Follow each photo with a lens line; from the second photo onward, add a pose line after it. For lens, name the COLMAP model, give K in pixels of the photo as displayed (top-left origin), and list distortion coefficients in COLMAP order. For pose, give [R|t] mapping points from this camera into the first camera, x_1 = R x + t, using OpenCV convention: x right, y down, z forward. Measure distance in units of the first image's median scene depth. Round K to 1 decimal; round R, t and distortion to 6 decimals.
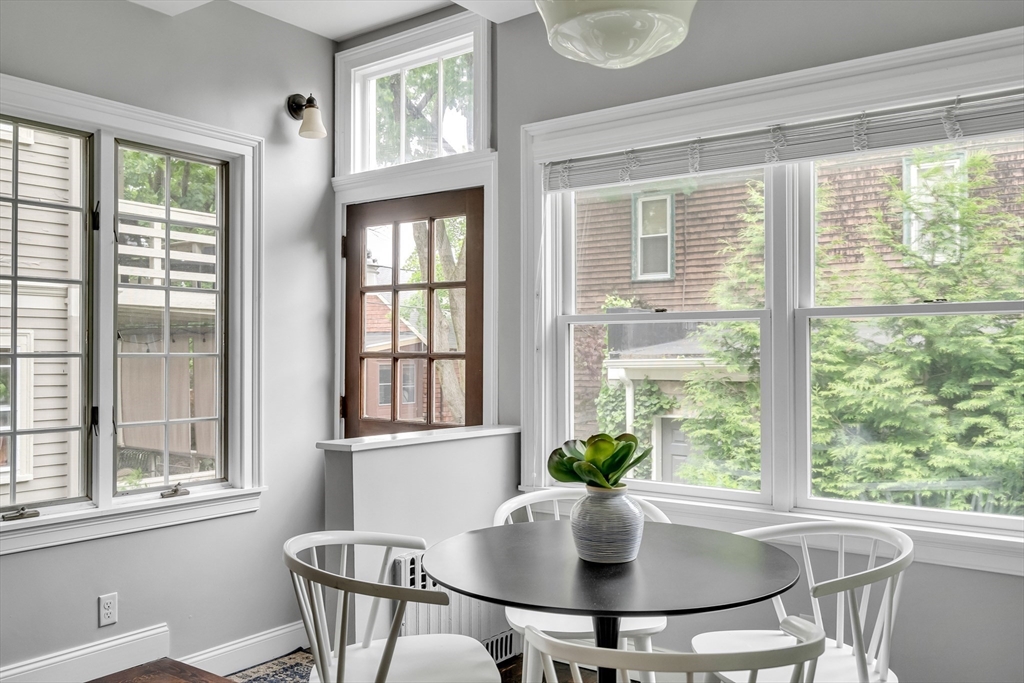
lens RADIAL K [[883.8, 0, 489.8], [0, 883.8, 324.0], [0, 0, 1]] dist [0.013059, -0.003053]
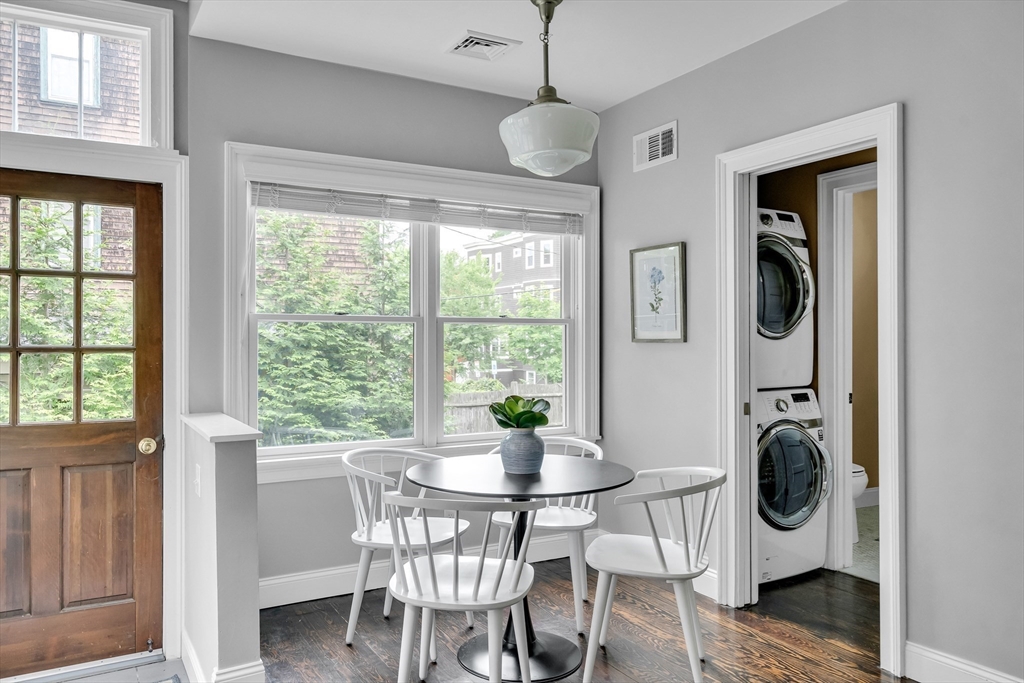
lens RADIAL K [[741.6, 0, 496.9], [0, 741.6, 341.4], [0, 0, 1]] dist [-0.008022, -0.008288]
pose [[0.394667, 0.000355, 0.918824, -0.598673], [-0.028554, 0.999522, 0.011879, 0.005414], [-0.918380, -0.030925, 0.394489, 0.274625]]
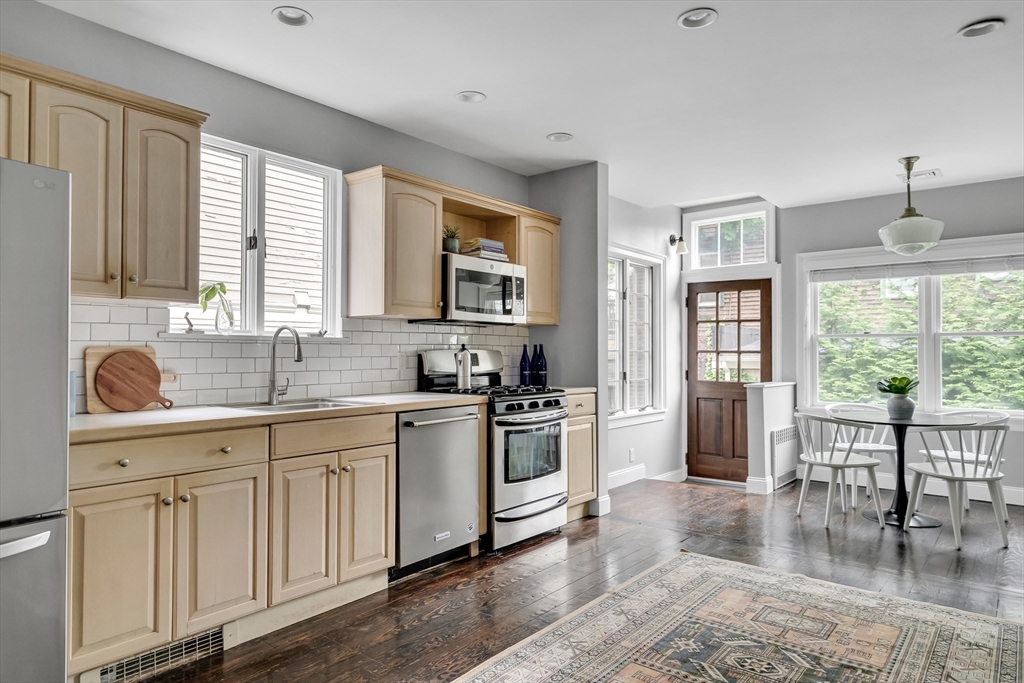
lens RADIAL K [[627.2, 0, 509.3], [0, 627.2, 343.0], [0, 0, 1]] dist [0.007507, 0.000541]
pose [[0.999684, 0.000595, -0.025142, -0.601636], [-0.000199, 0.999876, 0.015751, -0.011513], [0.025149, -0.015741, 0.999560, -0.608047]]
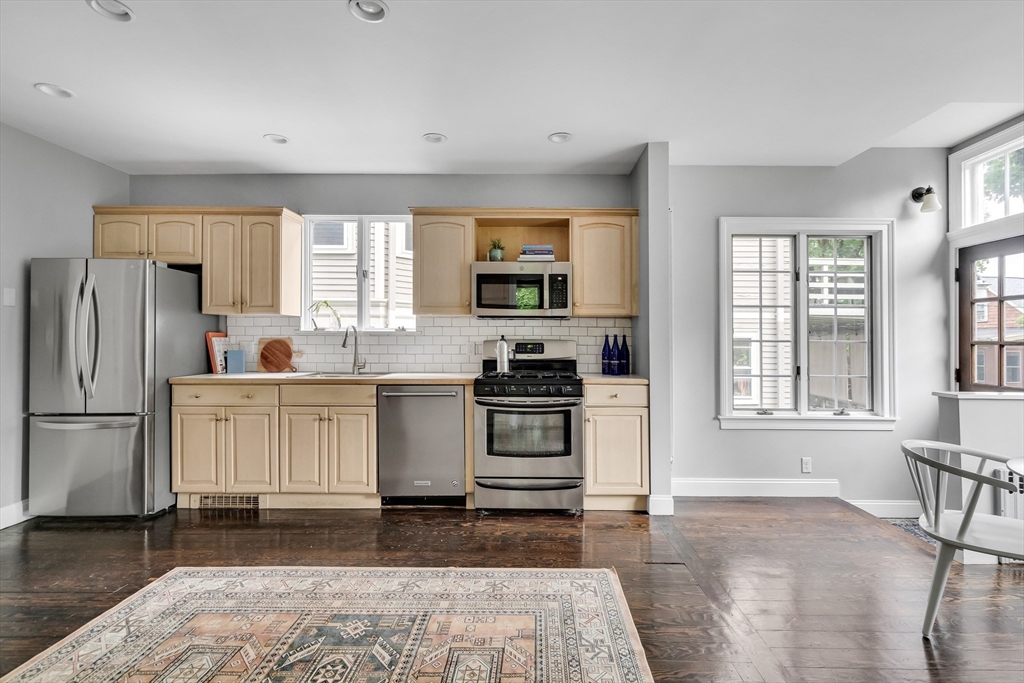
lens RADIAL K [[477.3, 0, 535.3], [0, 477.3, 335.6], [0, 0, 1]] dist [-0.008238, 0.003976]
pose [[0.618042, -0.003878, -0.786135, 0.041951], [0.020138, 0.999738, 0.010901, -0.002670], [0.785887, -0.022568, 0.617958, -0.142837]]
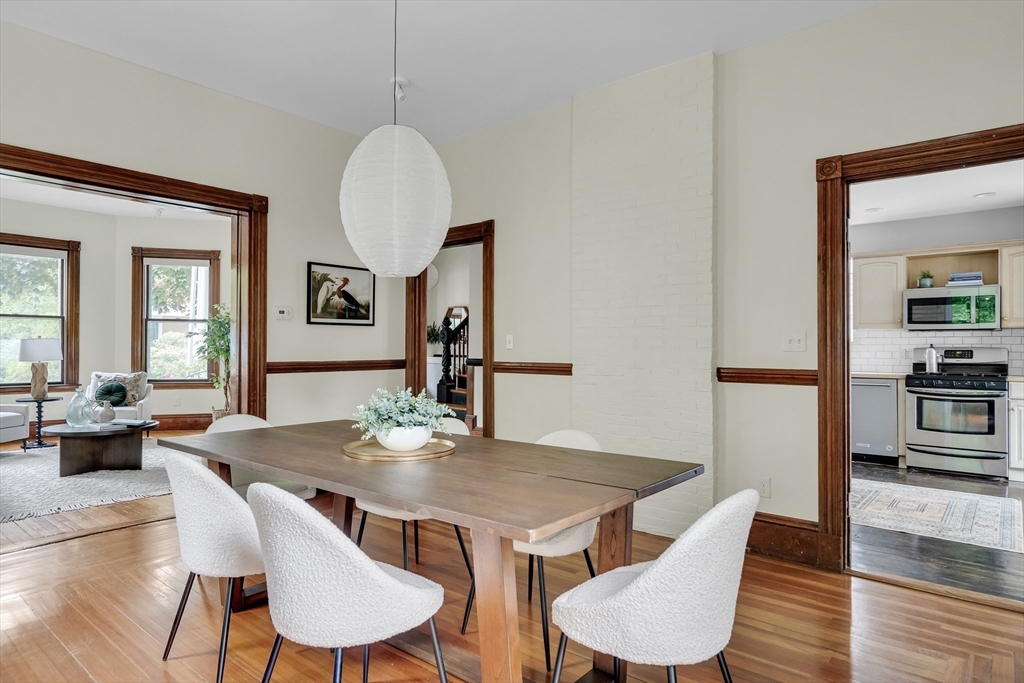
lens RADIAL K [[595.9, 0, 502.4], [0, 595.9, 347.9], [0, 0, 1]] dist [0.004363, 0.001710]
pose [[-0.041933, -0.001363, -0.999120, 0.810863], [0.024740, 0.999691, -0.002402, -0.007484], [0.998814, -0.024819, -0.041886, -0.629244]]
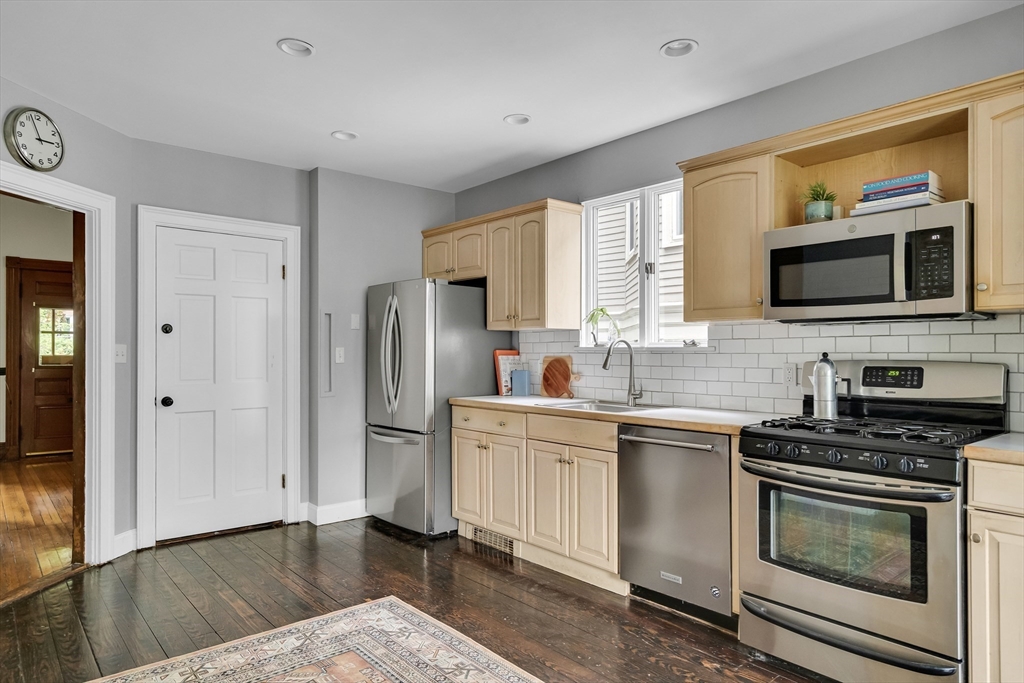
lens RADIAL K [[627.2, 0, 514.4], [0, 627.2, 351.6], [0, 0, 1]] dist [0.007507, 0.000541]
pose [[-0.196222, 0.000520, -0.980559, 0.012164], [0.029524, 0.999550, -0.005378, -0.002005], [0.980115, -0.030005, -0.196149, 0.171625]]
